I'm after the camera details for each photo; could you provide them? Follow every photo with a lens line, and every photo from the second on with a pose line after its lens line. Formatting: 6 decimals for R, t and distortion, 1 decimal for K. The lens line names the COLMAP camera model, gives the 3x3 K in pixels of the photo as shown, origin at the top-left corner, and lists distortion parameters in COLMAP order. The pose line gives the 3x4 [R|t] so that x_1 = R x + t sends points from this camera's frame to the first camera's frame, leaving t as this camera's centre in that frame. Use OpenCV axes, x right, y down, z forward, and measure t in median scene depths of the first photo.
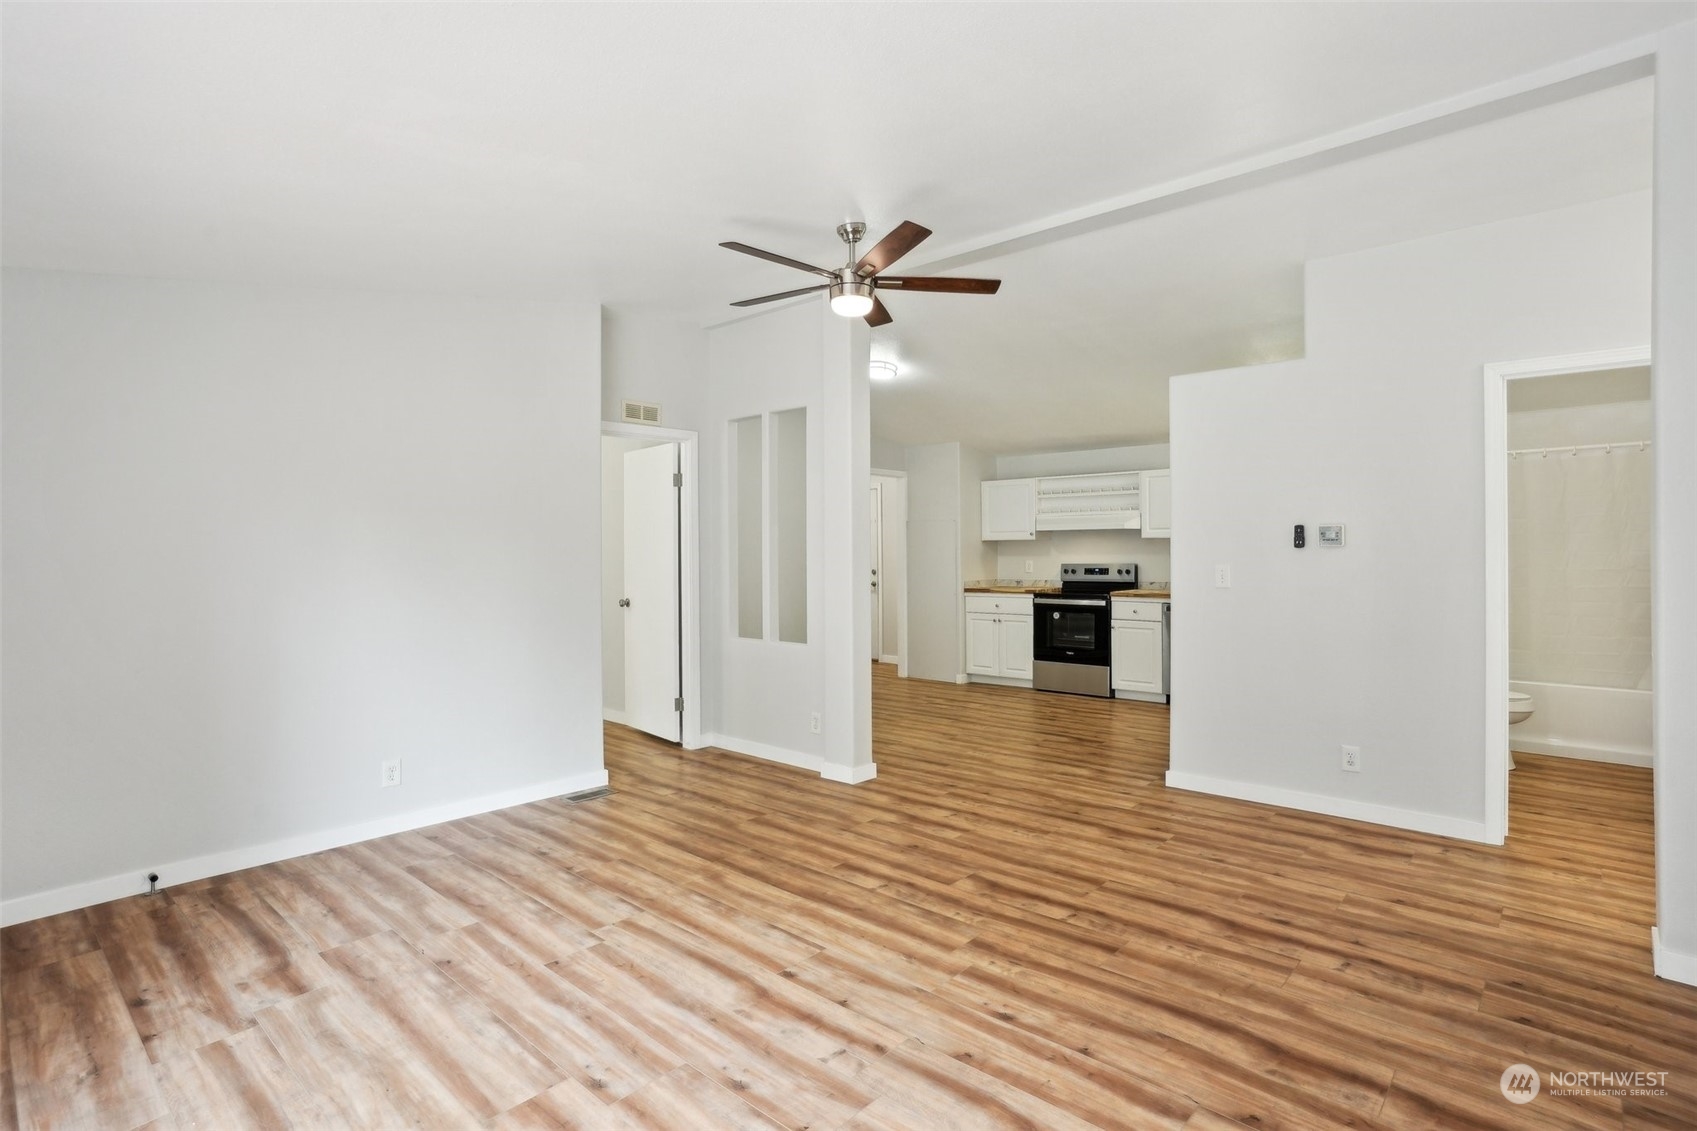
lens RADIAL K [[841.1, 0, 853.6], [0, 841.1, 553.4], [0, 0, 1]] dist [-0.062274, 0.036227]
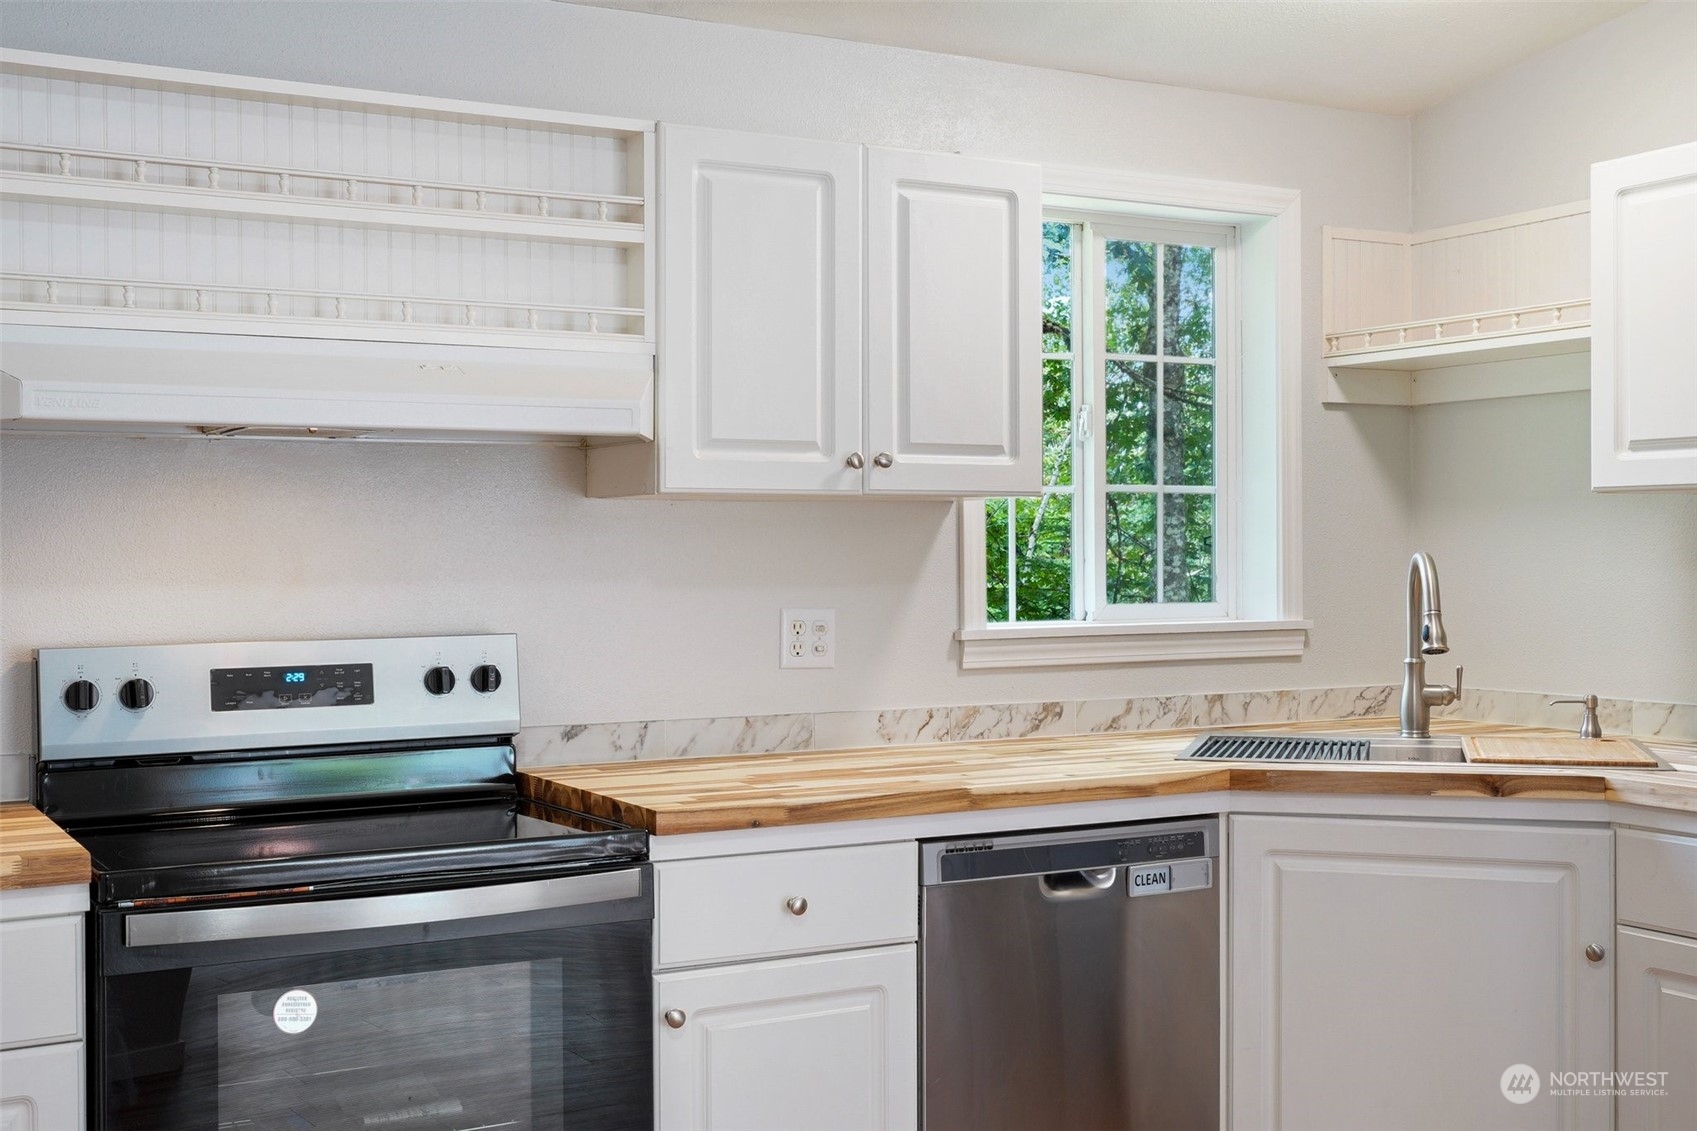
lens RADIAL K [[1986.5, 0, 878.4], [0, 1986.5, 558.2], [0, 0, 1]] dist [0.009768, -0.009284]
pose [[0.318782, 0.000073, 0.947828, -0.119361], [0.004226, 0.999990, -0.001499, -0.006661], [-0.947819, 0.004484, 0.318779, 1.914303]]
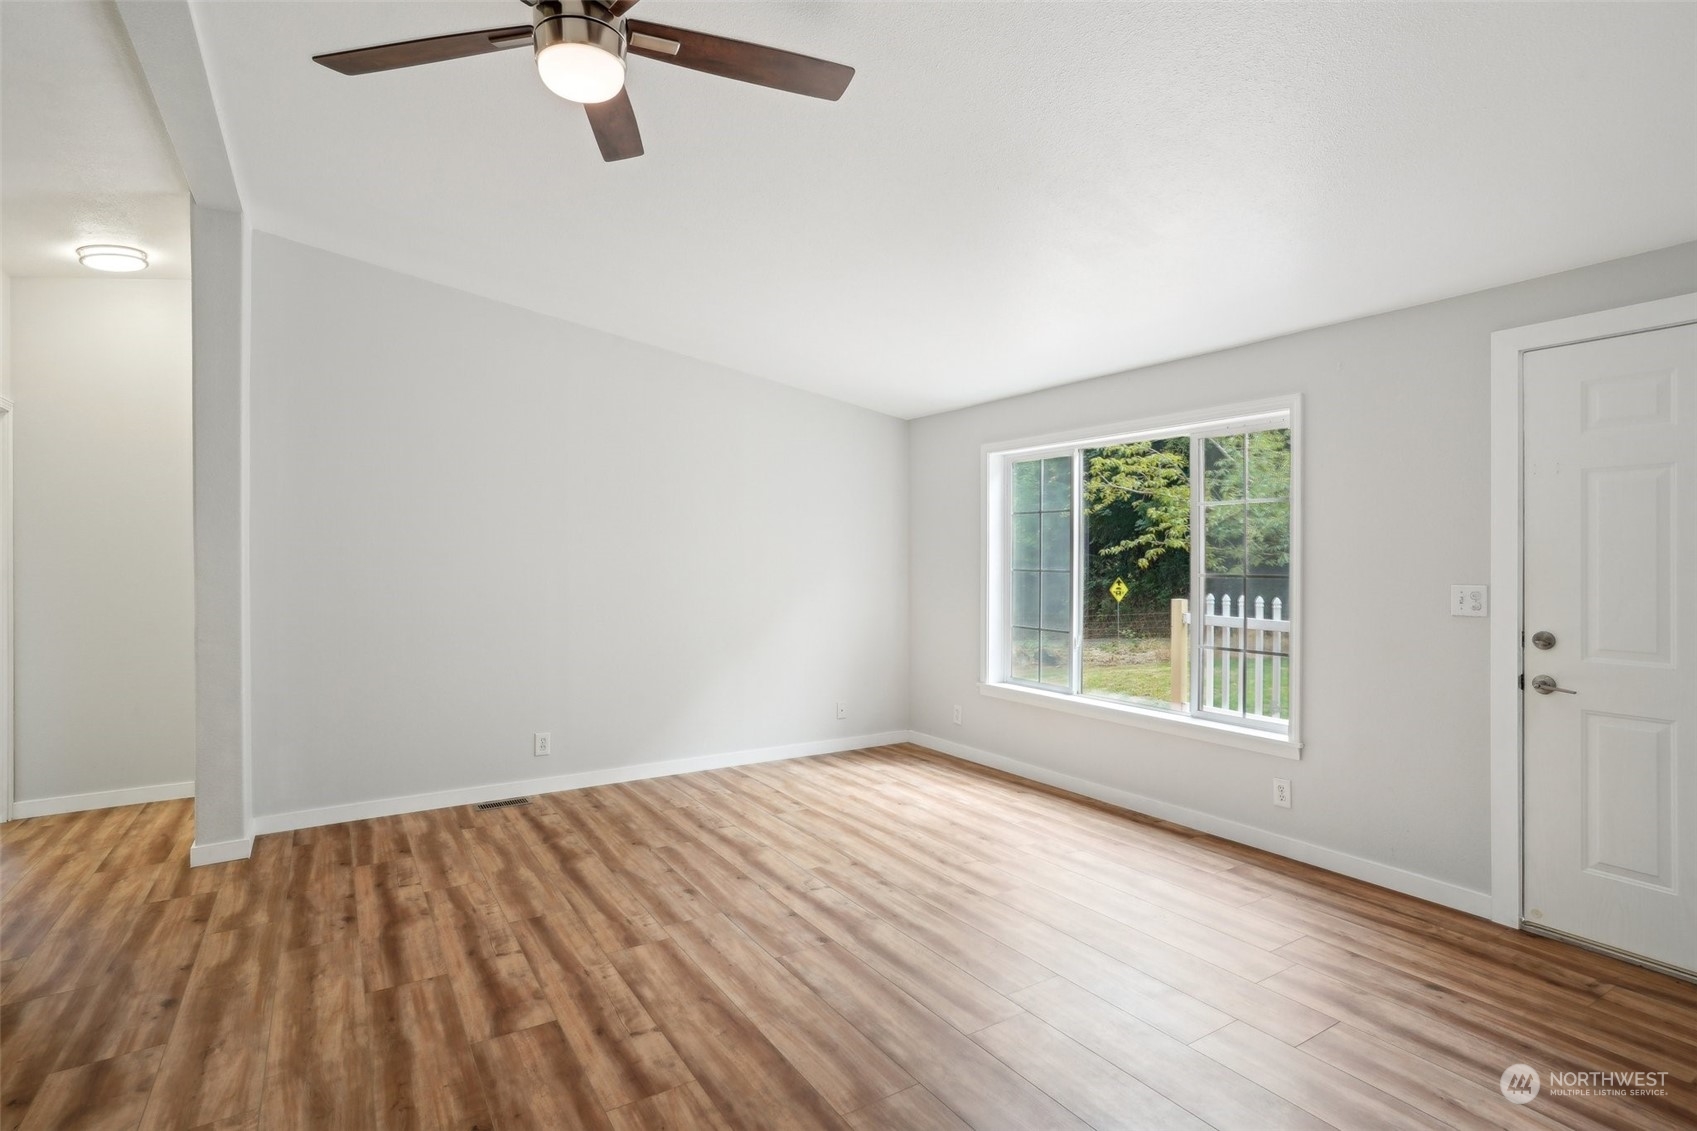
lens RADIAL K [[841.1, 0, 853.6], [0, 841.1, 553.4], [0, 0, 1]] dist [-0.062274, 0.036227]
pose [[-0.962869, 0.009561, 0.269799, -0.340462], [0.009926, 0.999951, -0.000010, -0.004830], [-0.269785, 0.002669, -0.962917, 1.662769]]
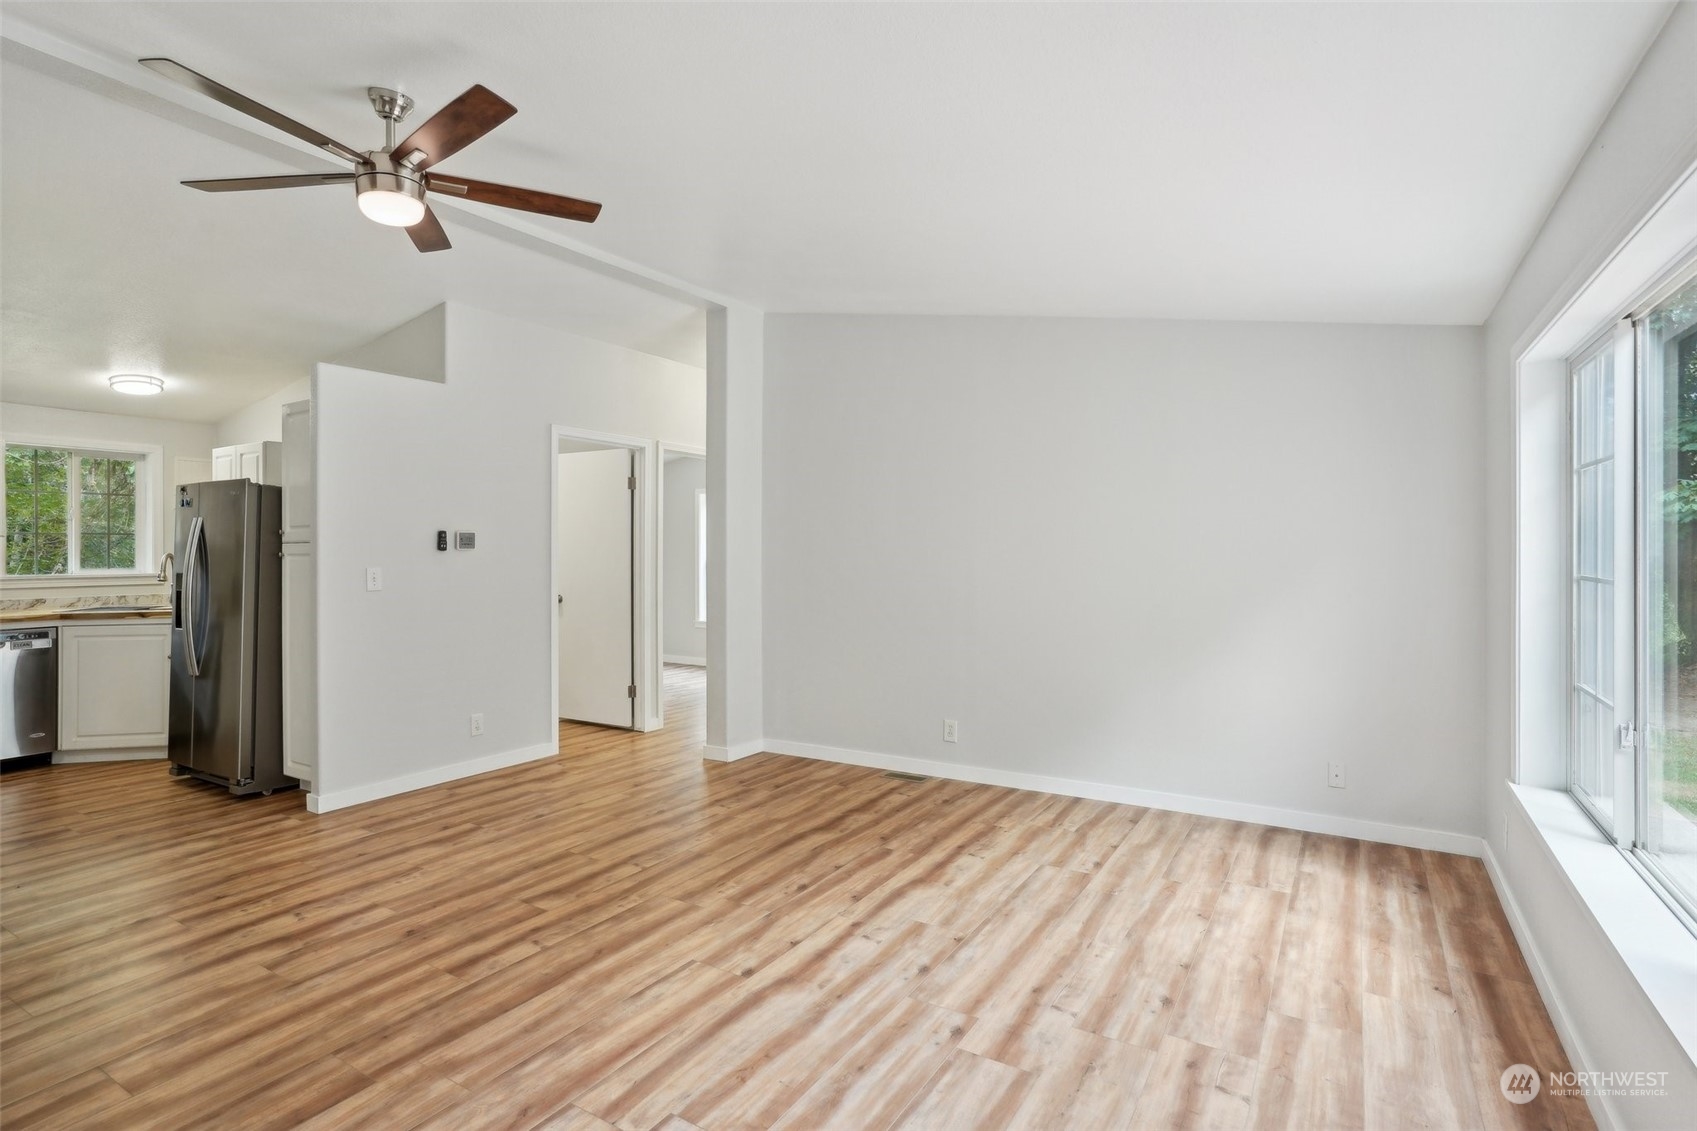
lens RADIAL K [[841.1, 0, 853.6], [0, 841.1, 553.4], [0, 0, 1]] dist [-0.062274, 0.036227]
pose [[-0.186332, 0.002208, 0.982484, -0.881270], [0.006370, 0.999979, -0.001039, 0.002289], [-0.982466, 0.006065, -0.186342, 0.857215]]
